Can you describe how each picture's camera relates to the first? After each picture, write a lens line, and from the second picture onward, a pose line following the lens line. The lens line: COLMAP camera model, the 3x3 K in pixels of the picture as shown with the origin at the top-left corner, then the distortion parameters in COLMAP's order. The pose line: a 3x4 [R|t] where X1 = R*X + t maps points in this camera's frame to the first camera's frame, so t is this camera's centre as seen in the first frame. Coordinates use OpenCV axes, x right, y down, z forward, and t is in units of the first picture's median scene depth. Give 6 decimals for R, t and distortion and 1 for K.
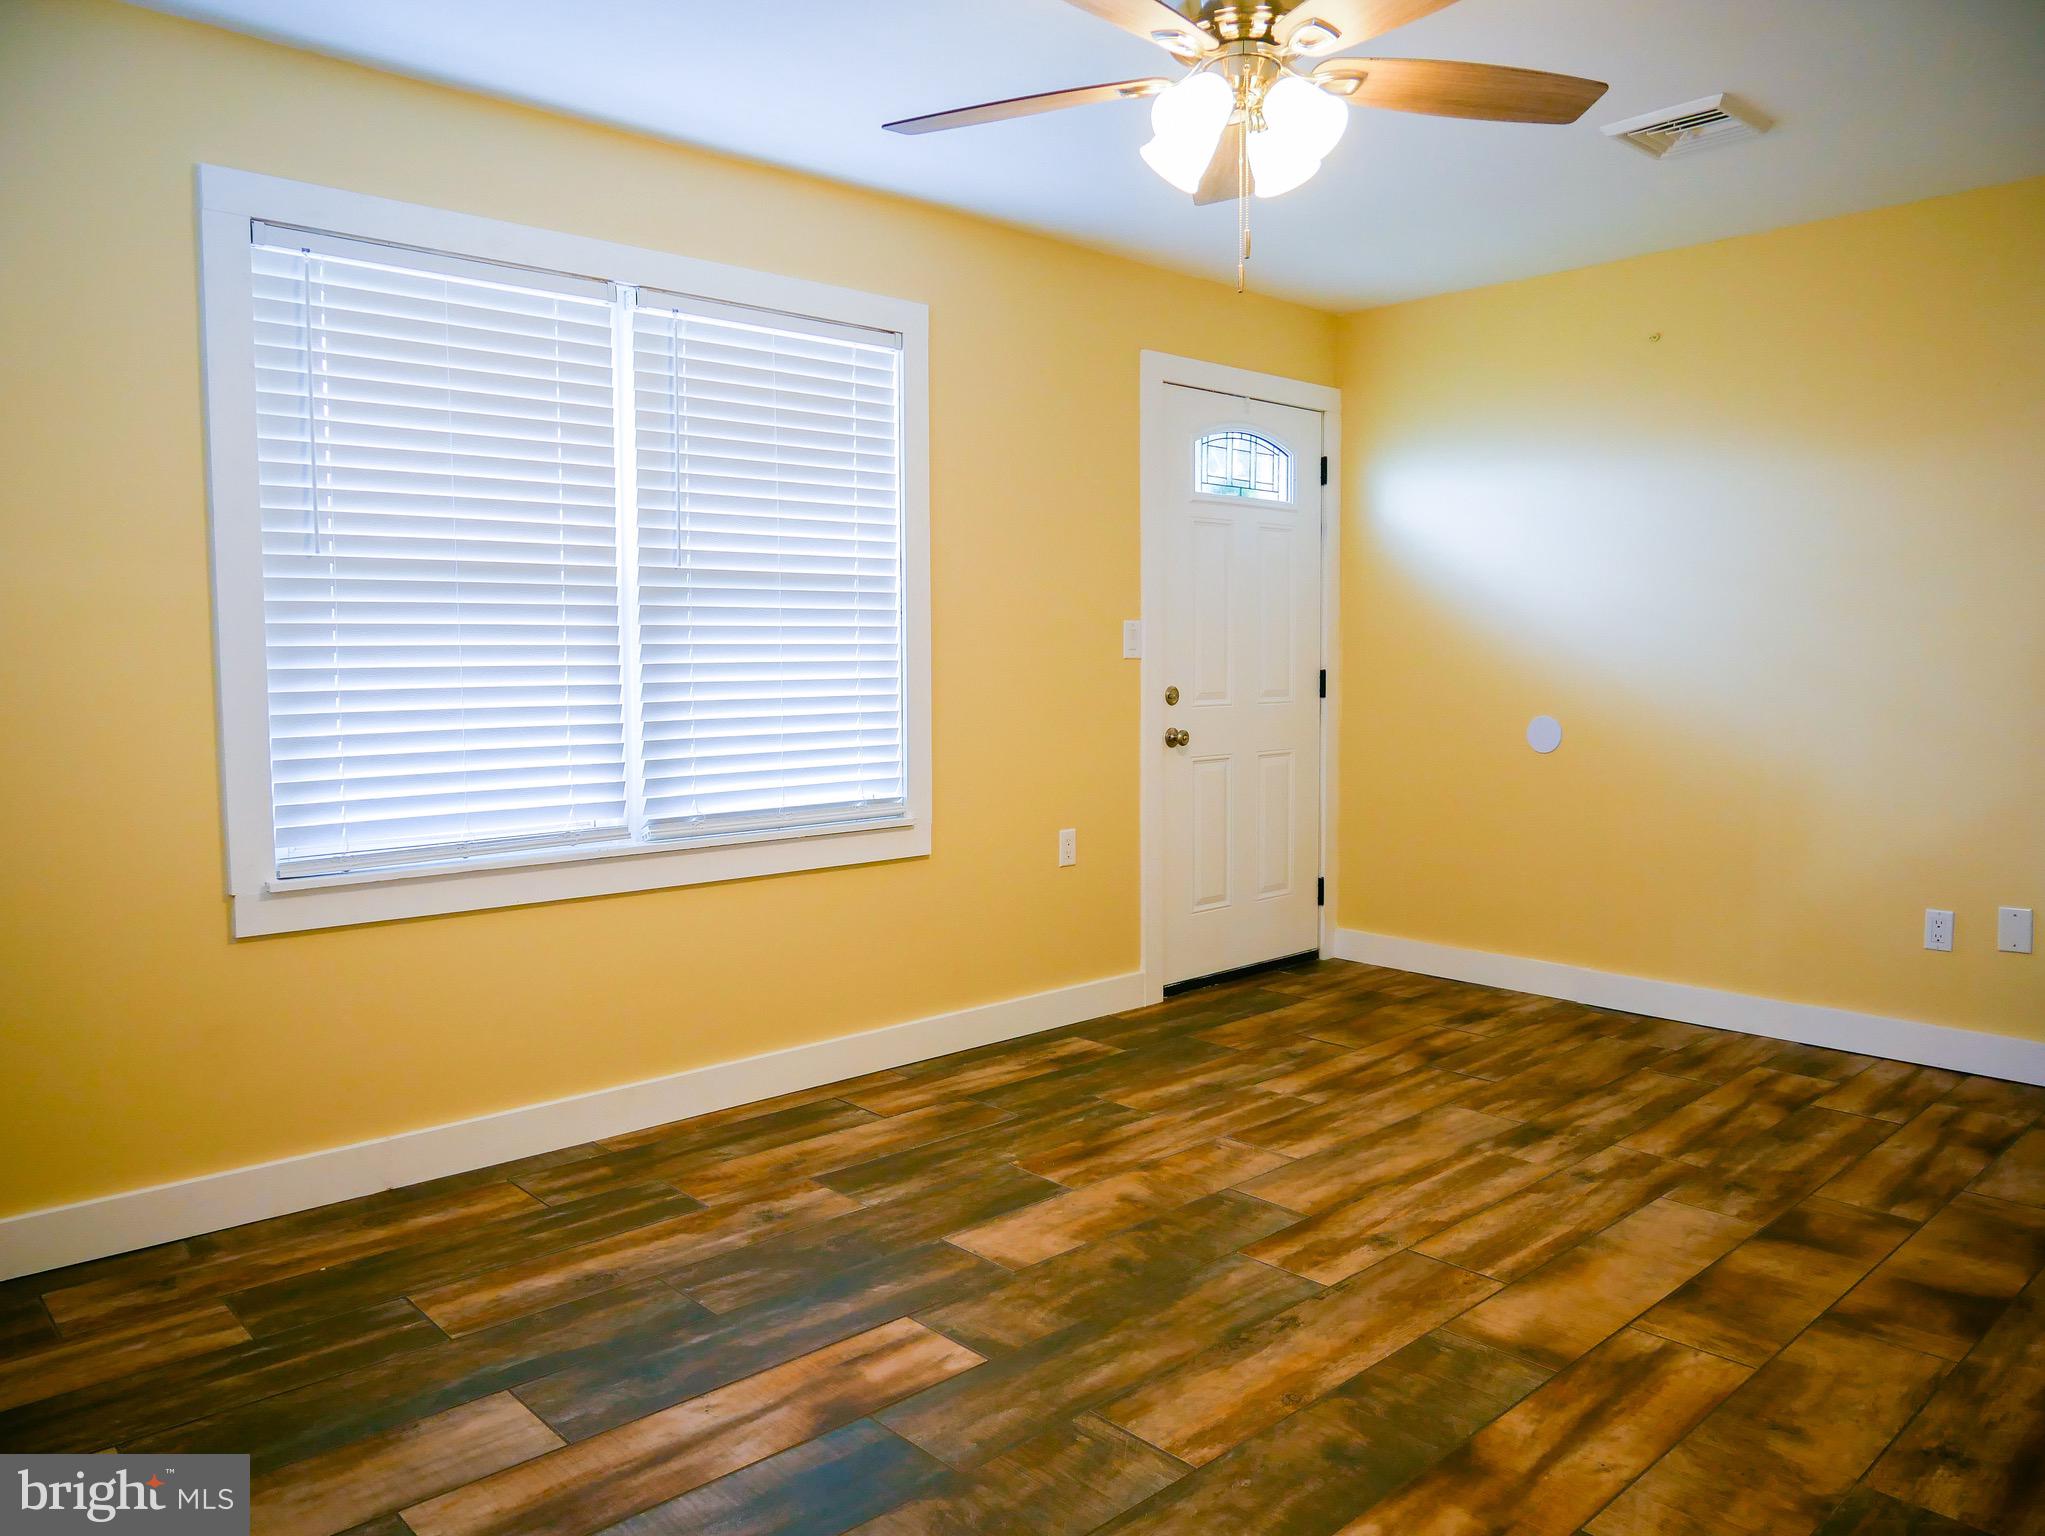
lens RADIAL K [[1448.9, 0, 1022.5], [0, 1448.9, 768.0], [0, 0, 1]] dist [-0.055520, 0.025188]
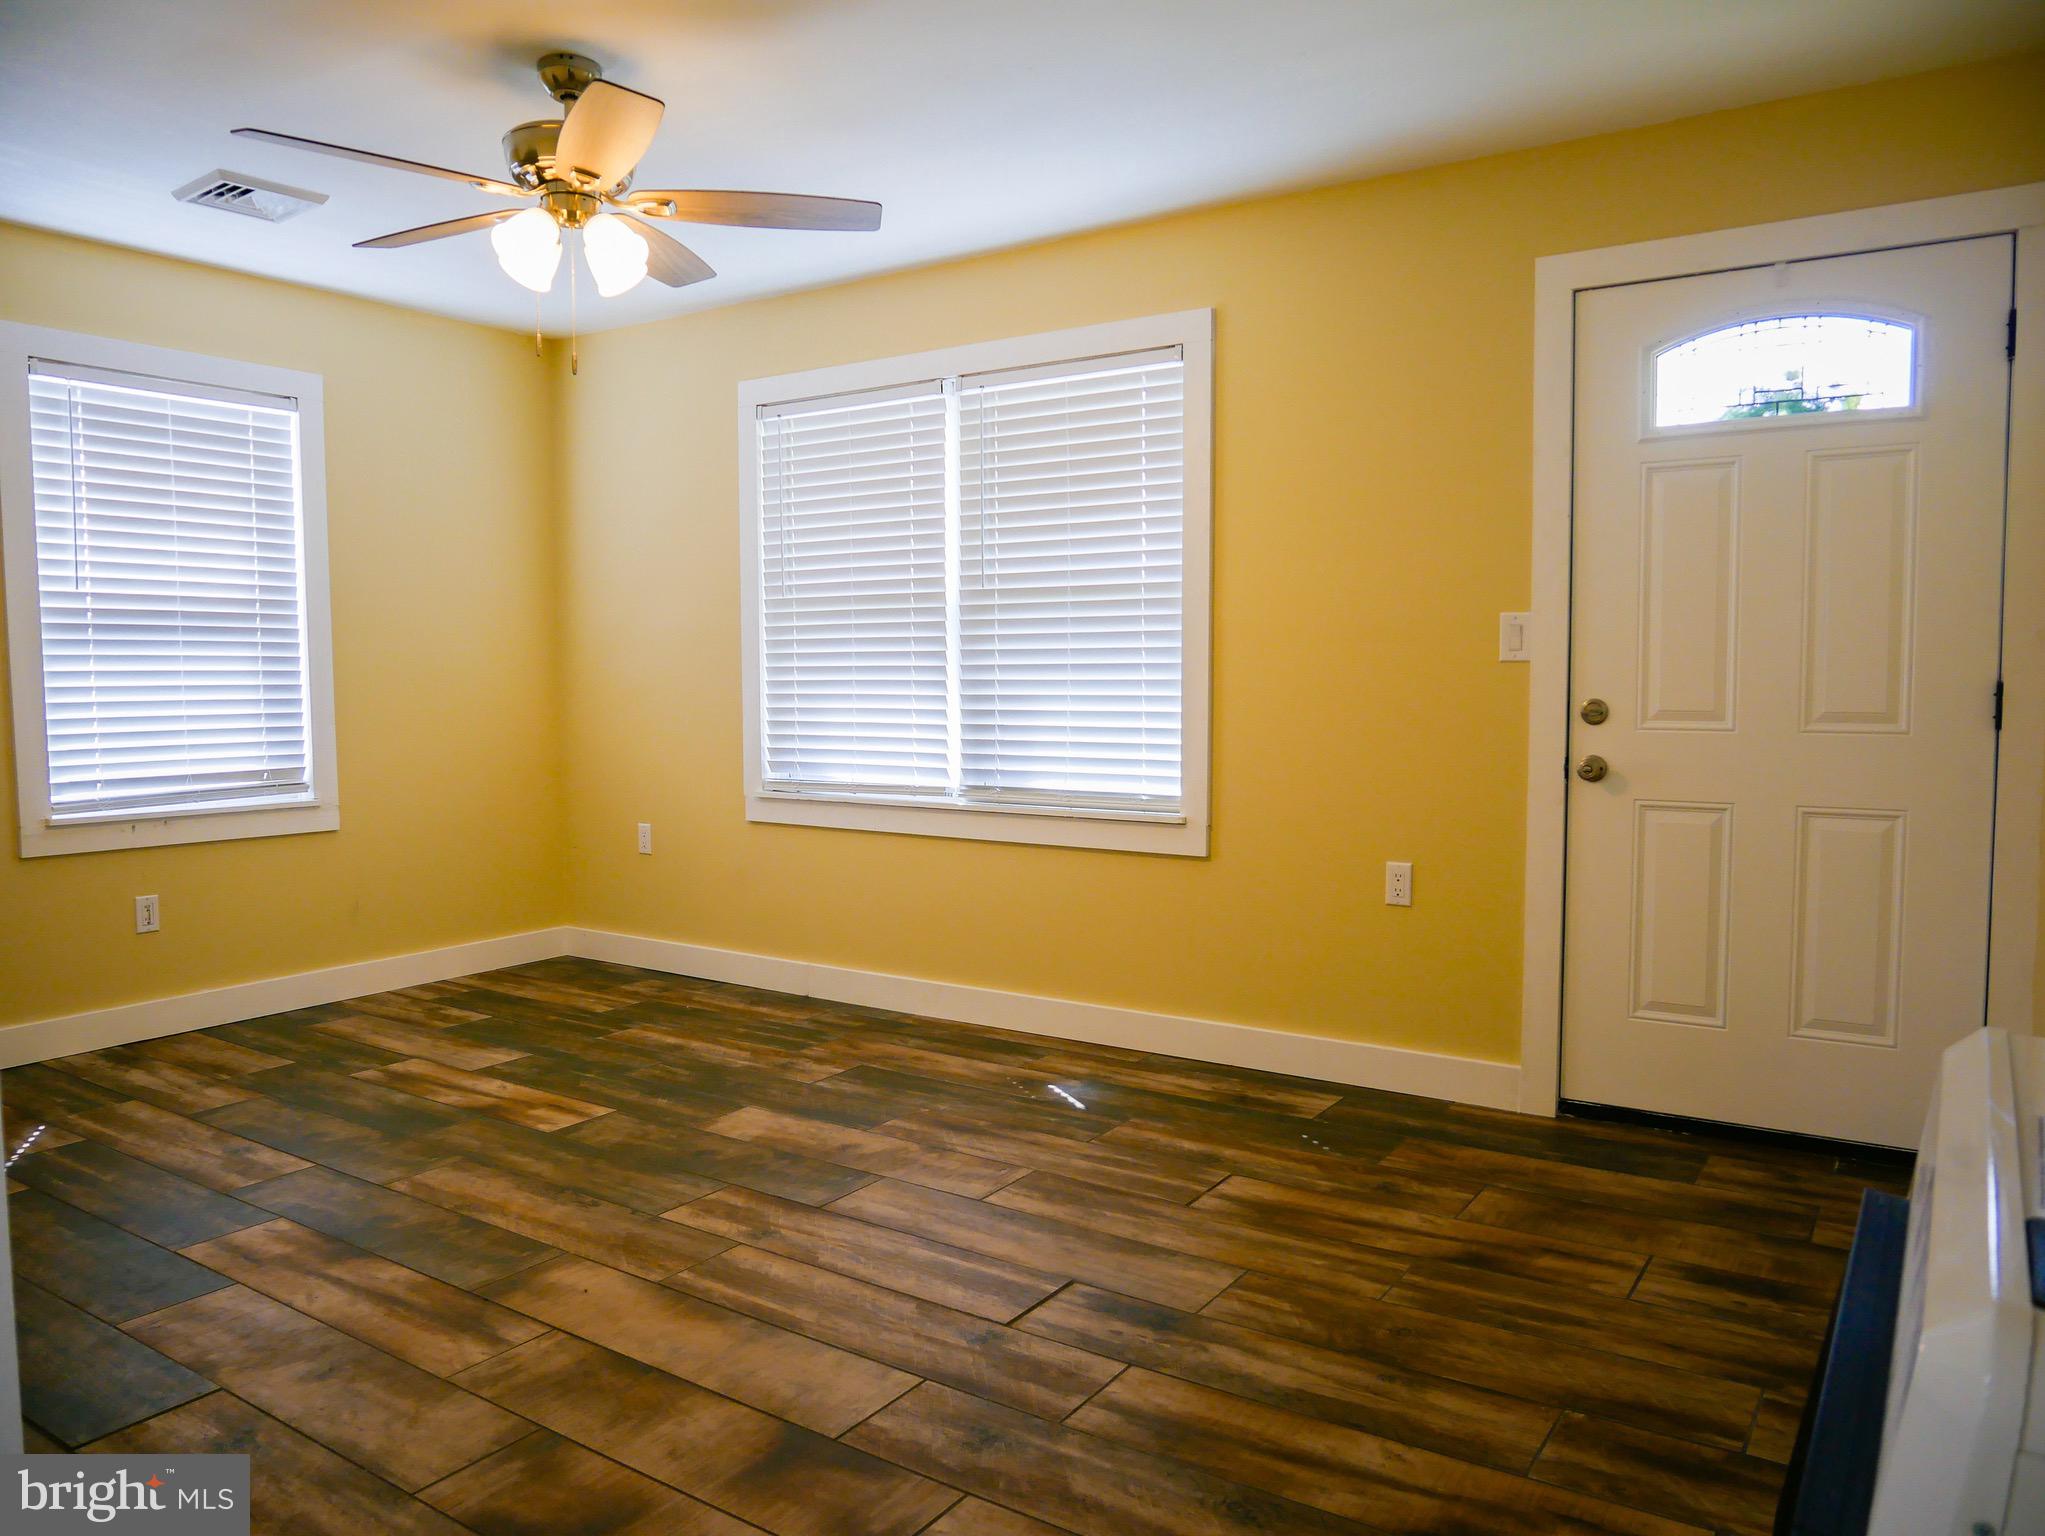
lens RADIAL K [[1448.9, 0, 1022.5], [0, 1448.9, 768.0], [0, 0, 1]] dist [-0.055520, 0.025188]
pose [[0.230280, 0.070857, -0.970541, 1.139829], [-0.073291, 0.995776, 0.055309, -0.061850], [0.970361, 0.058395, 0.234500, 0.837272]]
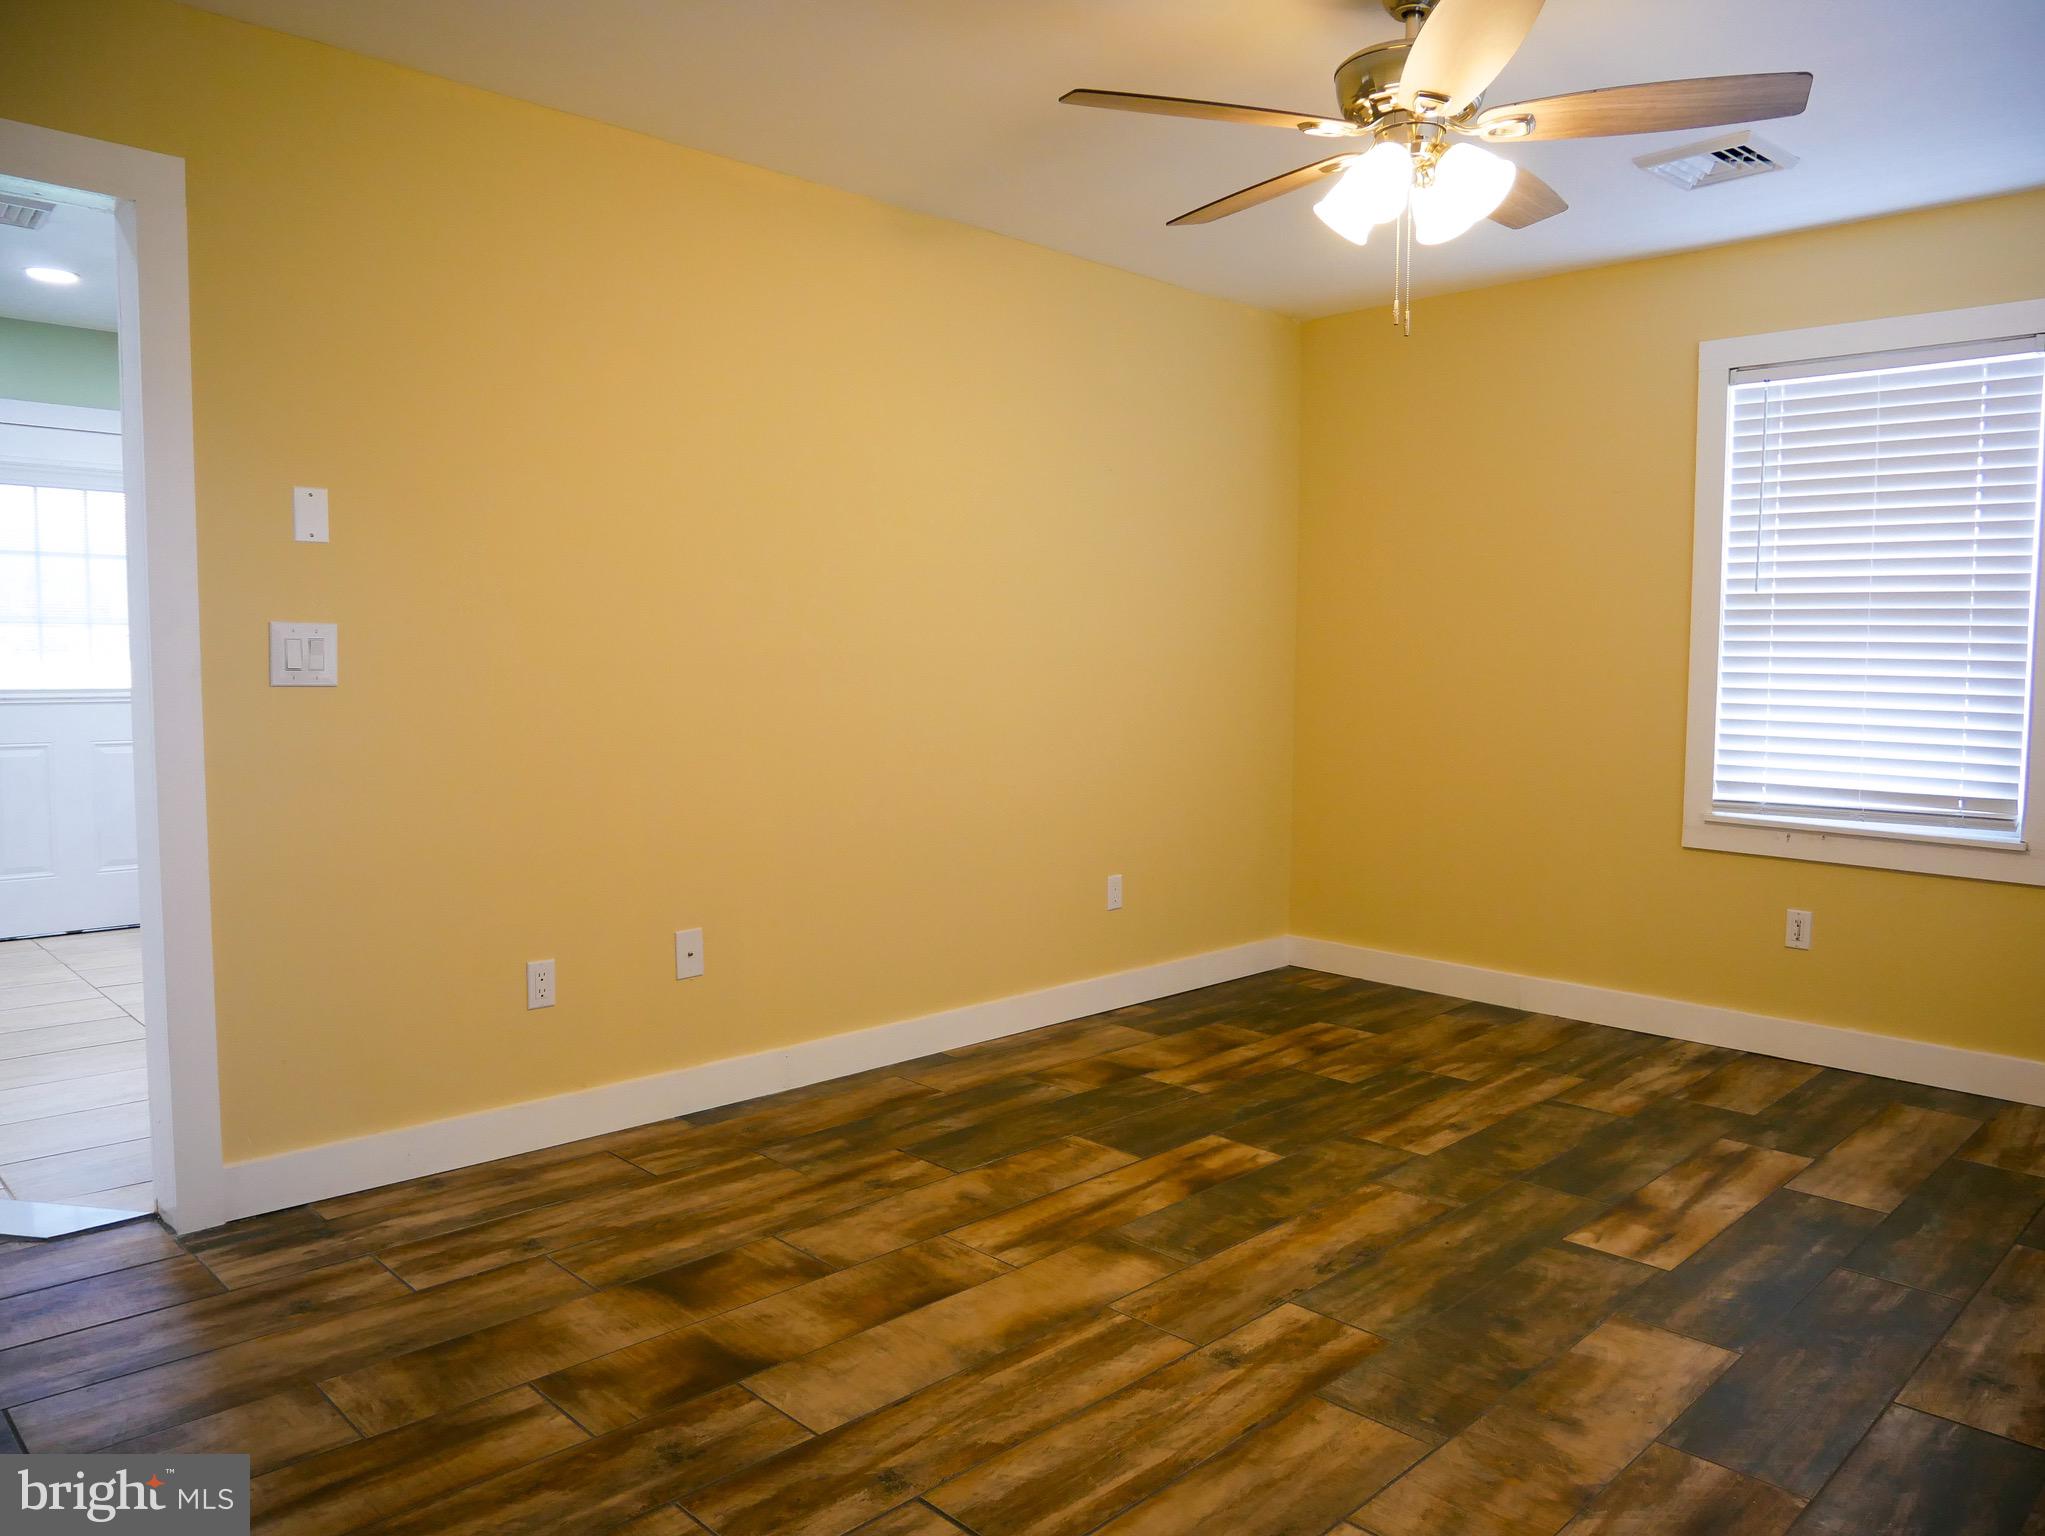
lens RADIAL K [[1448.9, 0, 1022.5], [0, 1448.9, 768.0], [0, 0, 1]] dist [-0.055520, 0.025188]
pose [[-0.999395, -0.003508, -0.034595, 0.364271], [-0.008891, 0.987608, 0.156691, -0.131018], [0.033617, 0.156904, -0.987042, 1.611686]]
